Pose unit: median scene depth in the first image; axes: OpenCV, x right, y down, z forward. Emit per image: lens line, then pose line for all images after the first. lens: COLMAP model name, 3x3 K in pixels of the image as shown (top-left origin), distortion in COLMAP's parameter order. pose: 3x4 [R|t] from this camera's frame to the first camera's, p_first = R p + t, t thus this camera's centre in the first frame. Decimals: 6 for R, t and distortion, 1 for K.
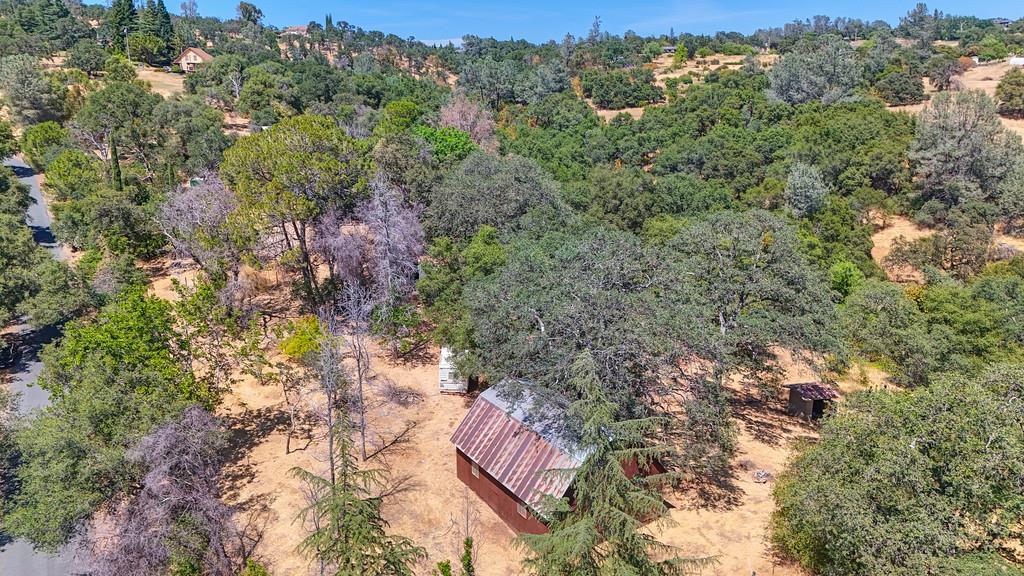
lens RADIAL K [[760.2, 0, 512.0], [0, 760.2, 288.0], [0, 0, 1]] dist [0.067968, -0.068834]
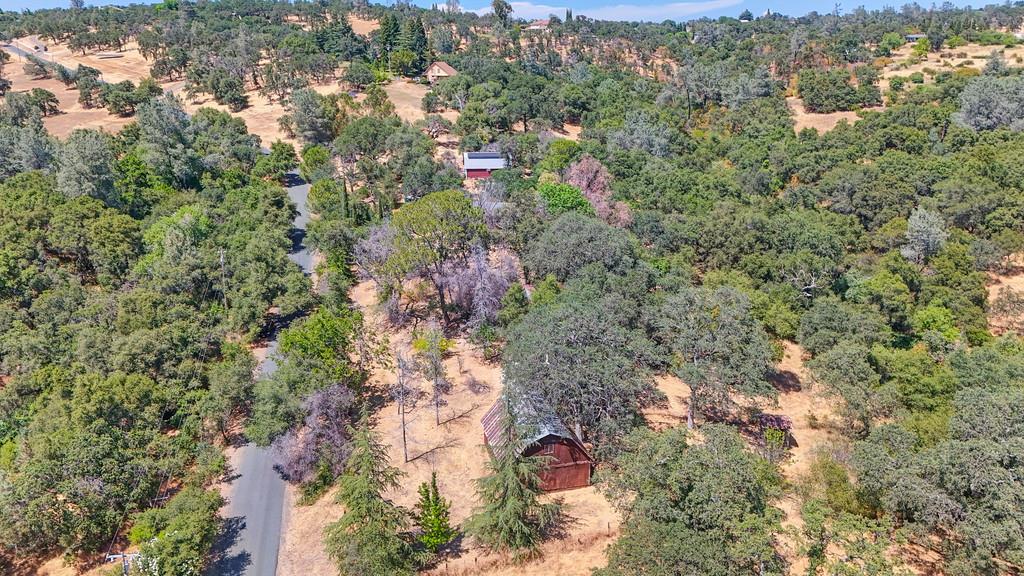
lens RADIAL K [[760.2, 0, 512.0], [0, 760.2, 288.0], [0, 0, 1]] dist [0.067968, -0.068834]
pose [[0.947937, 0.086409, -0.306509, 0.097775], [-0.073743, 0.995884, 0.052690, -0.037360], [0.309801, -0.027344, 0.950408, -0.111868]]
